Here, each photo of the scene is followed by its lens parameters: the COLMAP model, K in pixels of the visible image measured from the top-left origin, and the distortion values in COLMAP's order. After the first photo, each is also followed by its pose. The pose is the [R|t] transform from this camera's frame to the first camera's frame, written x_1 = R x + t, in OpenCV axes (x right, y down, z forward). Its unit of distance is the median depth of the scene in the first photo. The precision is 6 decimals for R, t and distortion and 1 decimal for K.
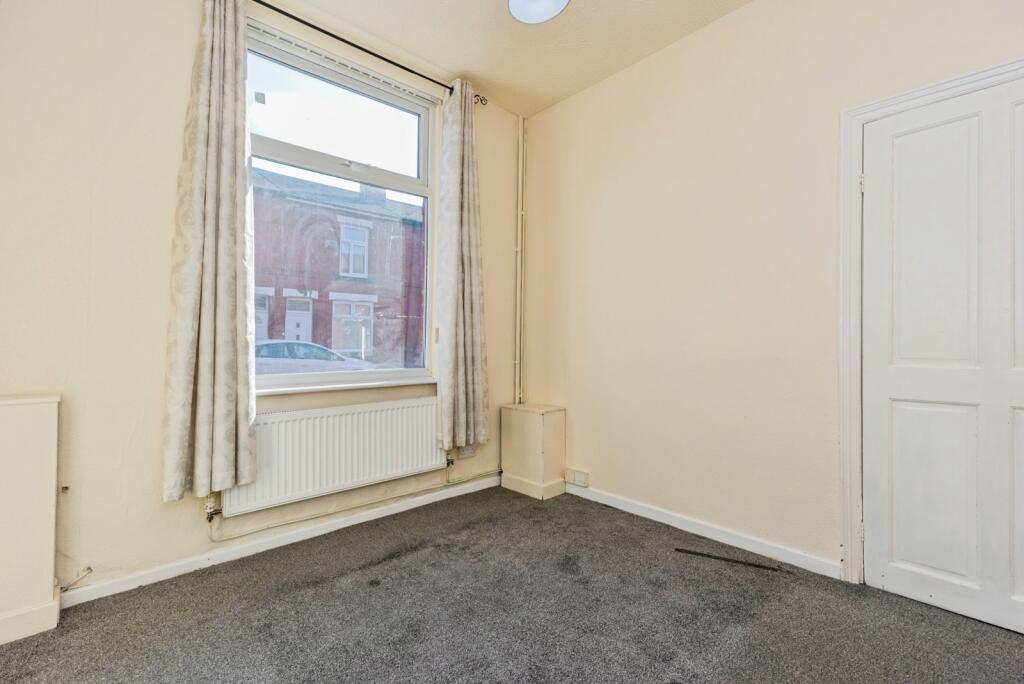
lens RADIAL K [[440.6, 0, 519.4], [0, 440.6, 342.3], [0, 0, 1]] dist [-0.000686, 0.000049]
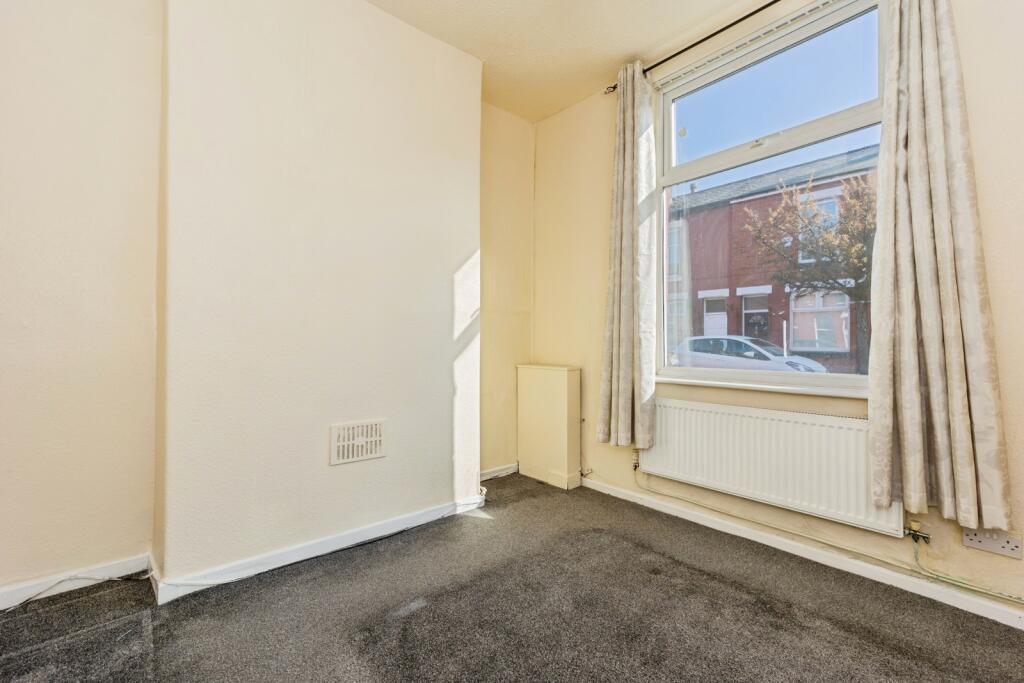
lens RADIAL K [[440.6, 0, 519.4], [0, 440.6, 341.8], [0, 0, 1]] dist [-0.000686, 0.000049]
pose [[-0.036568, -0.002529, -0.999328, 0.571159], [-0.002614, 0.999994, -0.002435, 0.010278], [0.999328, 0.002523, -0.036574, 0.577738]]
